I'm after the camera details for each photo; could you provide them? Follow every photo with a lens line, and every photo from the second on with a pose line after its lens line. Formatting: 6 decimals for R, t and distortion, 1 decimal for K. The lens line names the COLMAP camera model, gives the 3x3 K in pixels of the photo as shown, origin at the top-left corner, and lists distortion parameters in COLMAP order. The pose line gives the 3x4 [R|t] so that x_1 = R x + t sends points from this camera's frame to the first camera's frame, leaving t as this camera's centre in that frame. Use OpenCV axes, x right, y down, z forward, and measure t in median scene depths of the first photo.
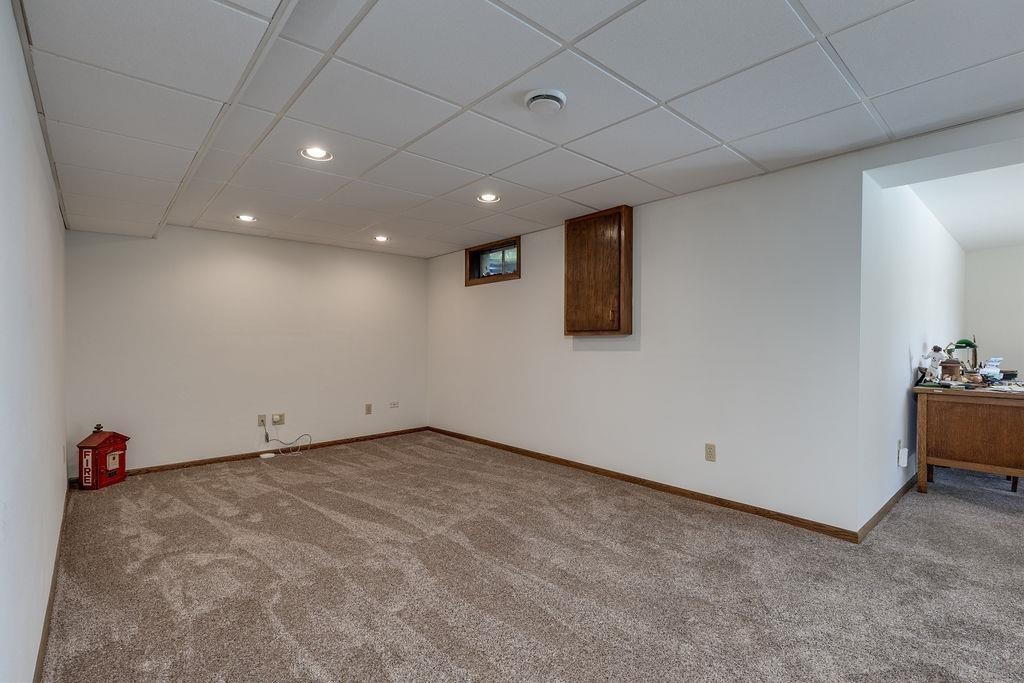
lens RADIAL K [[475.1, 0, 517.3], [0, 475.1, 345.0], [0, 0, 1]] dist [-0.008478, 0.002468]
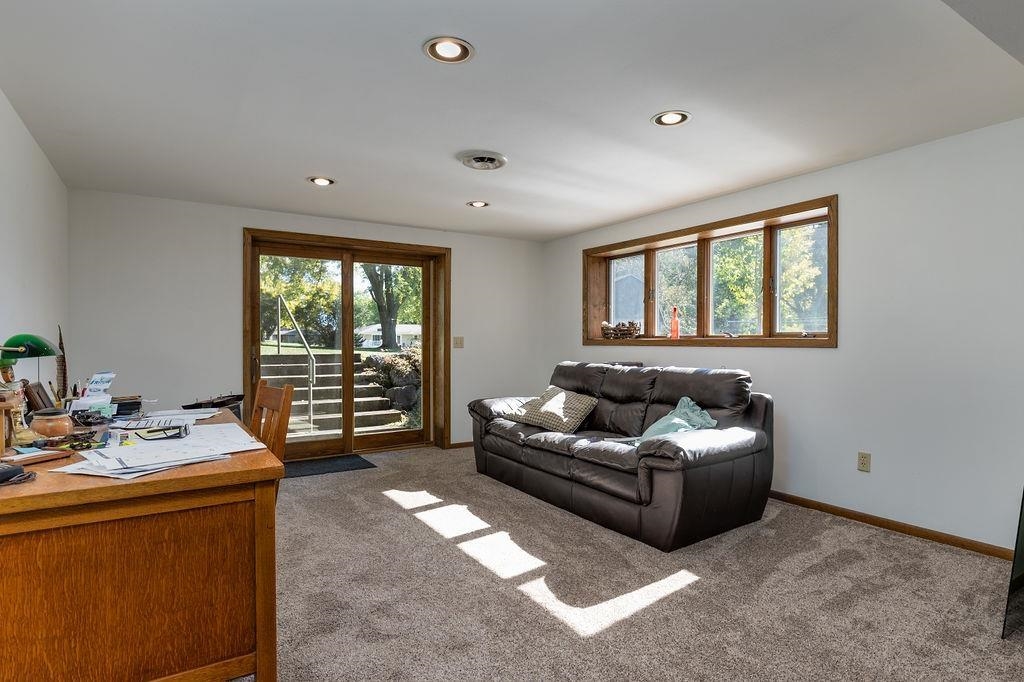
lens RADIAL K [[543.8, 0, 515.7], [0, 543.8, 347.6], [0, 0, 1]] dist [0.004870, -0.000387]
pose [[0.161282, -0.014655, 0.986800, 0.535347], [0.004786, 0.999890, 0.014067, -0.006228], [-0.986897, 0.002454, 0.161335, 0.495937]]
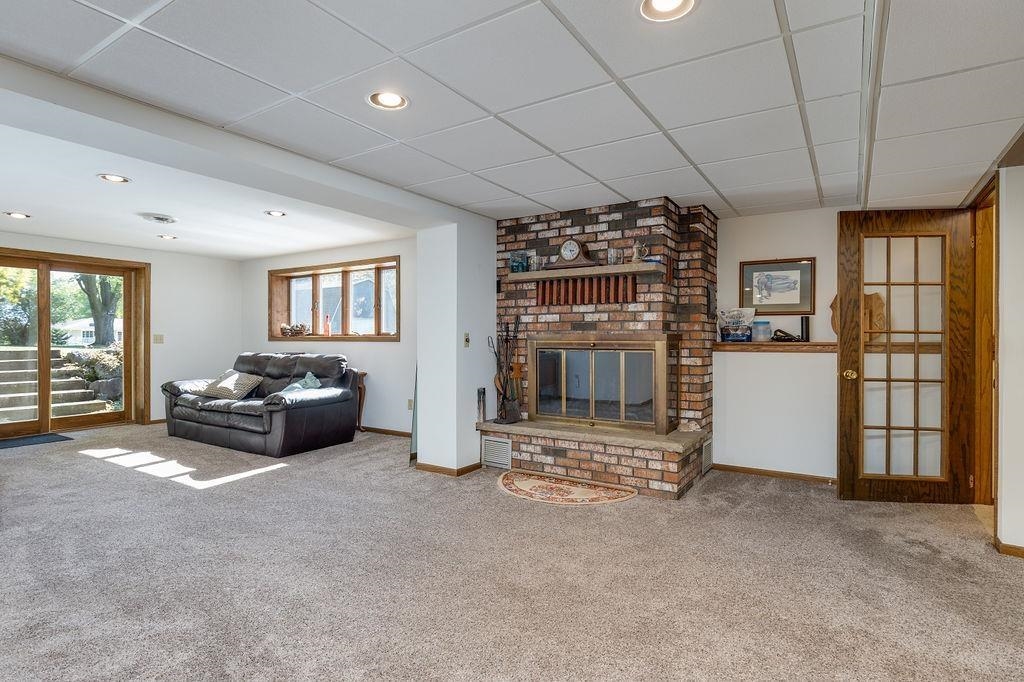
lens RADIAL K [[524.2, 0, 517.3], [0, 524.2, 341.6], [0, 0, 1]] dist [0.000228, 0.000604]
pose [[-0.268884, -0.009744, 0.963123, -0.036363], [0.003018, 0.999935, 0.010959, -0.006983], [-0.963168, 0.005853, -0.268837, 0.210869]]
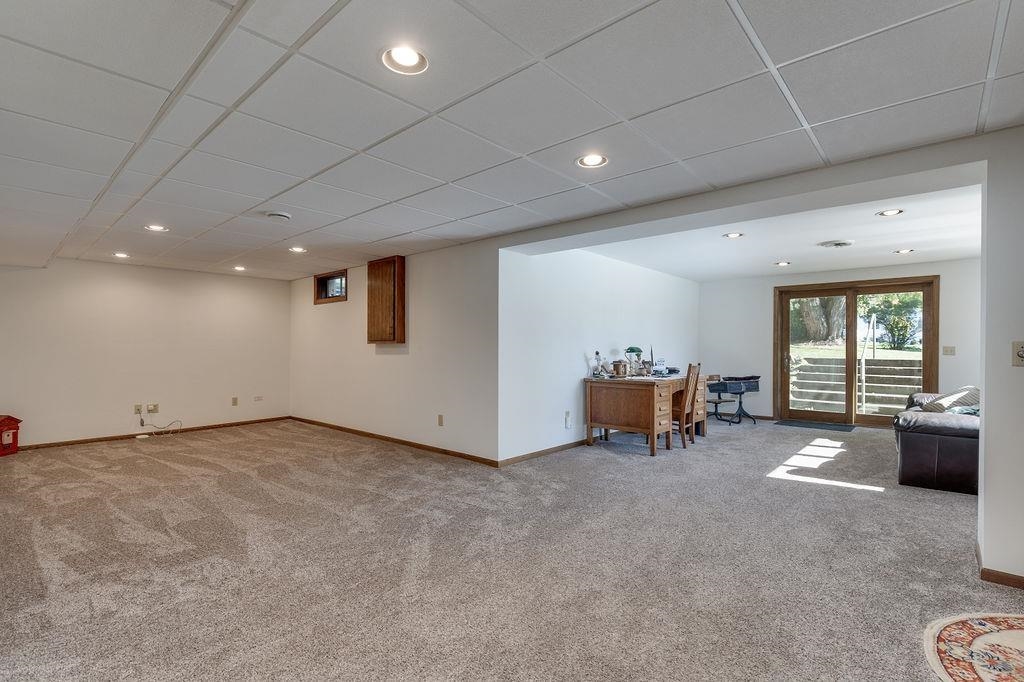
lens RADIAL K [[475.1, 0, 516.3], [0, 475.1, 344.5], [0, 0, 1]] dist [-0.008478, 0.002468]
pose [[0.993065, 0.002292, 0.117542, 0.374459], [-0.000967, 0.999935, -0.011331, -0.002074], [-0.117560, 0.011139, 0.993003, -0.447914]]
